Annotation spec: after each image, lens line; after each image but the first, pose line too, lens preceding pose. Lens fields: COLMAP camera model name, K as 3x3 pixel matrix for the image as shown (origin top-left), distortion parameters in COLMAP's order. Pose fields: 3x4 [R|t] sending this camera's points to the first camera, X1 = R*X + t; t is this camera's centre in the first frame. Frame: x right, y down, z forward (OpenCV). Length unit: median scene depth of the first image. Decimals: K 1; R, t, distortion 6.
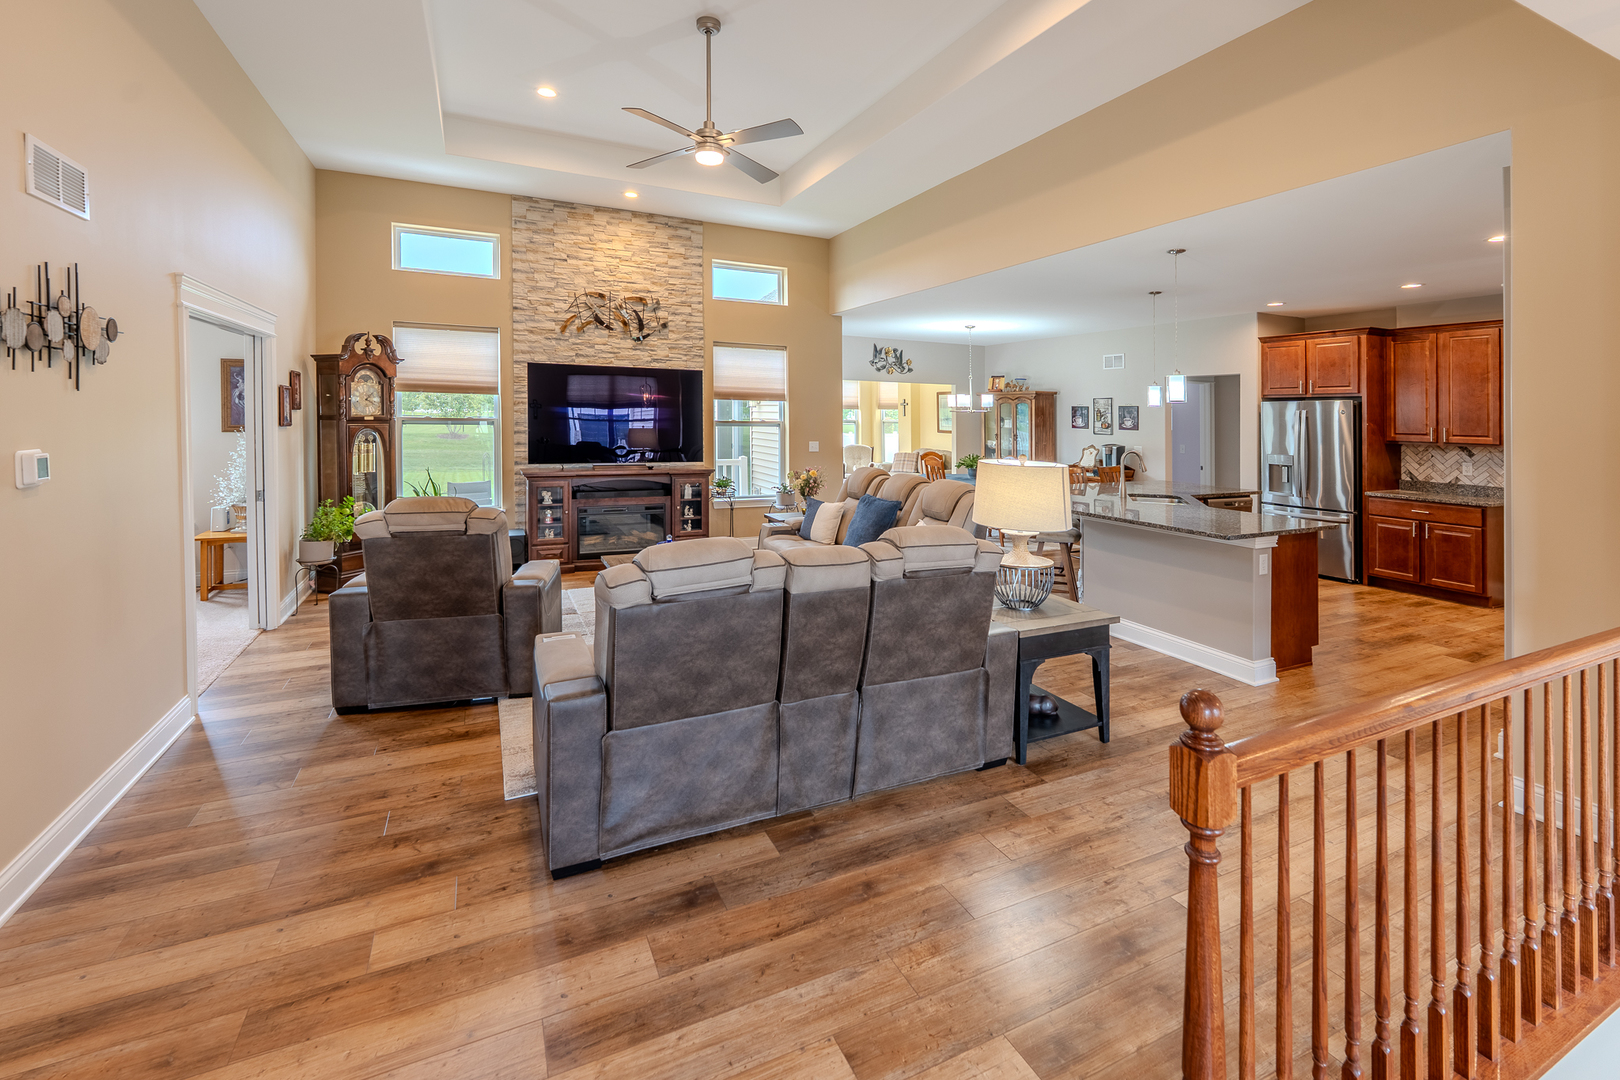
lens RADIAL K [[708.6, 0, 837.5], [0, 708.6, 400.6], [0, 0, 1]] dist [0.002077, -0.000238]
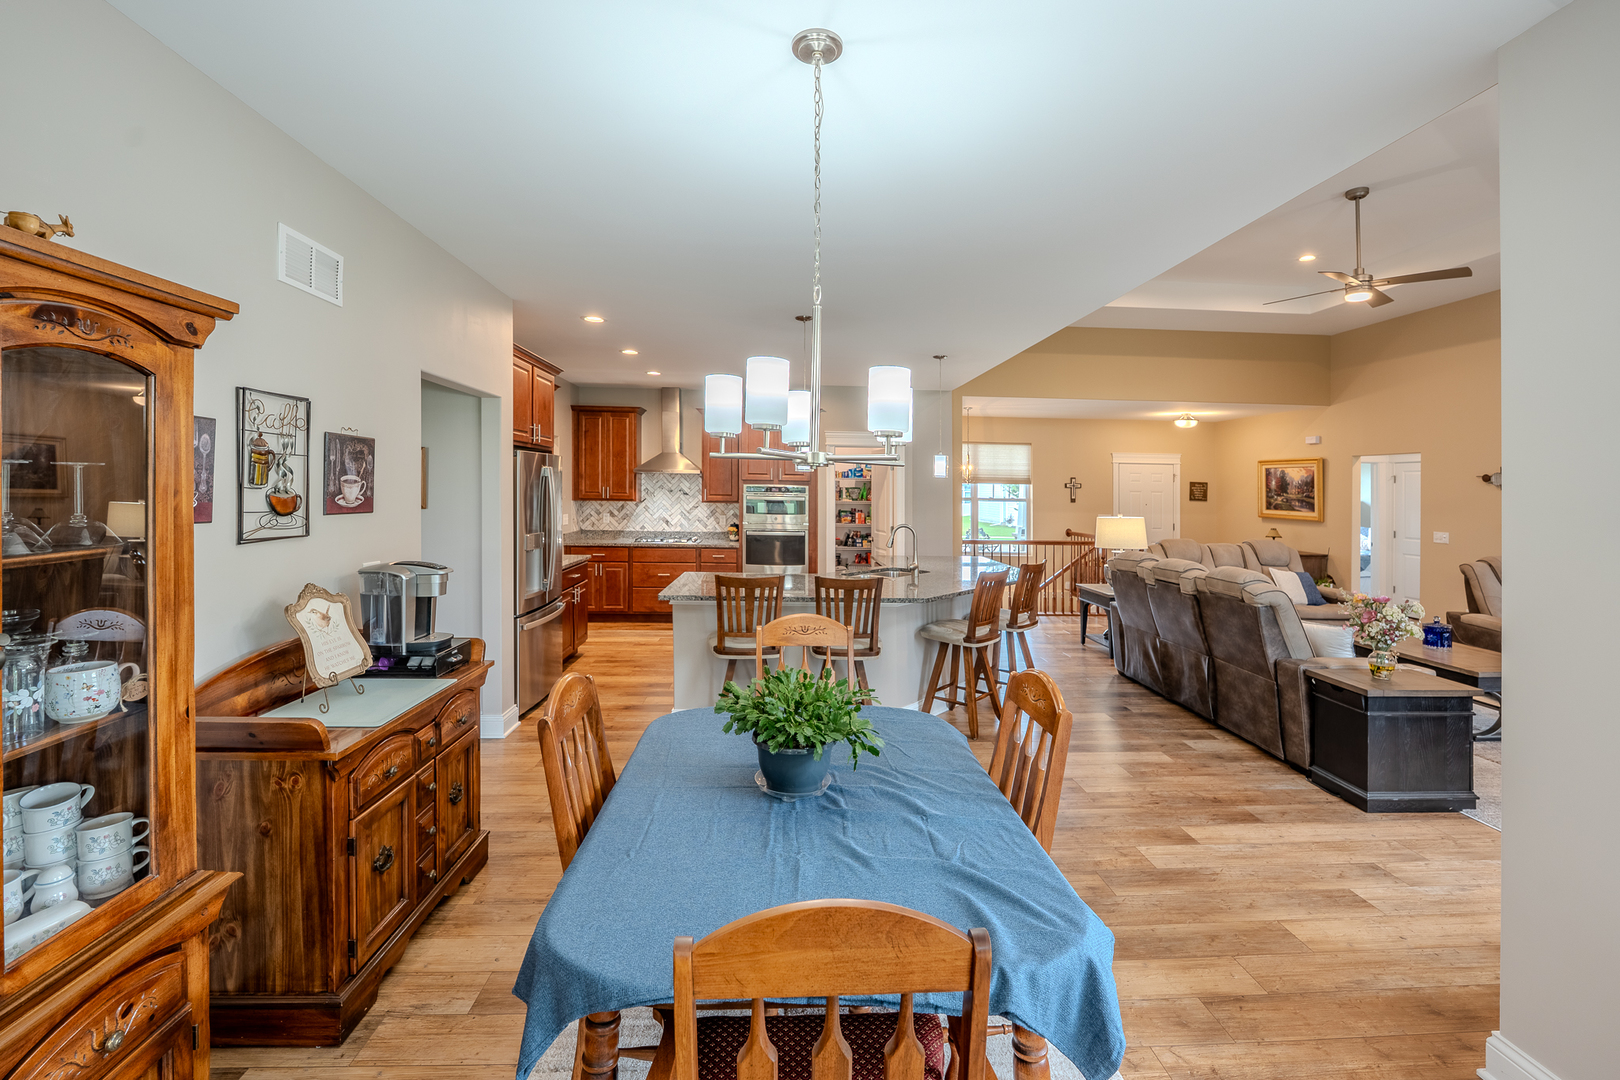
lens RADIAL K [[687.8, 0, 814.7], [0, 687.8, 473.0], [0, 0, 1]] dist [-0.010956, -0.000115]
pose [[-0.916055, -0.023063, 0.400389, 0.140728], [-0.040876, 0.998515, -0.036003, 0.033862], [-0.398965, -0.049346, -0.915638, 1.538603]]
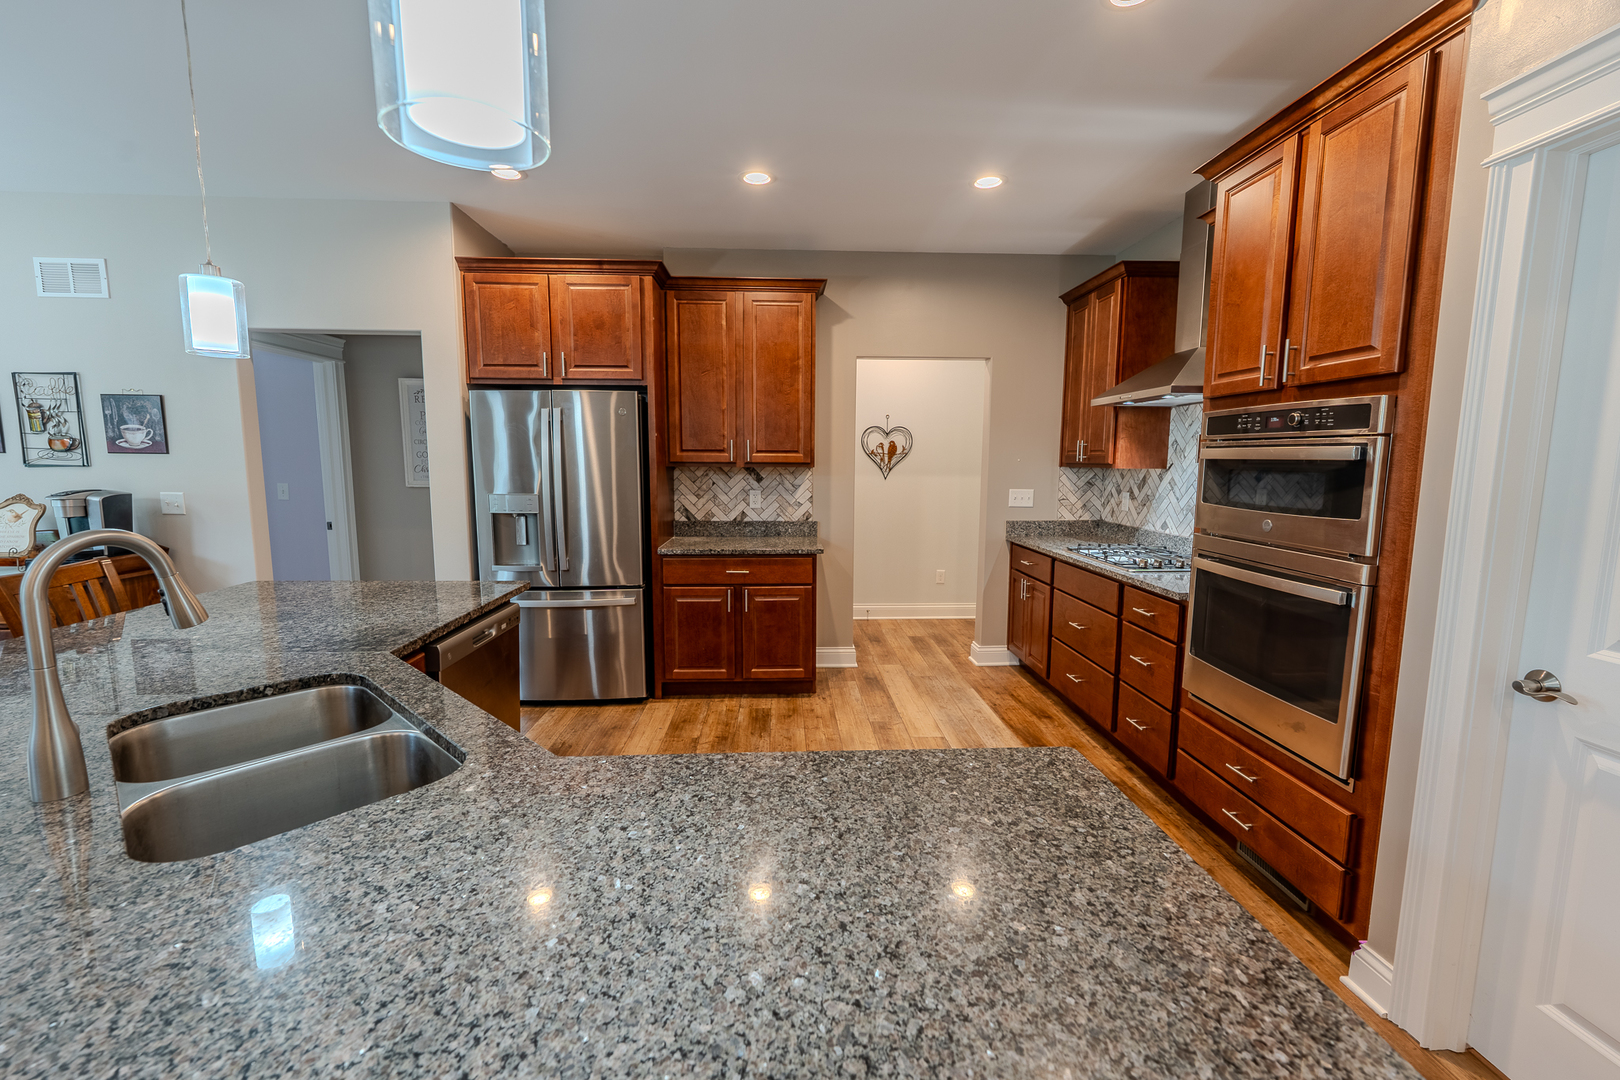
lens RADIAL K [[660.4, 0, 807.6], [0, 660.4, 535.6], [0, 0, 1]] dist [0.000361, 0.000100]
pose [[0.410456, -0.118139, 0.904195, 0.280008], [-0.018274, 0.990307, 0.137685, 0.036988], [-0.911697, -0.073037, 0.404319, 0.626998]]
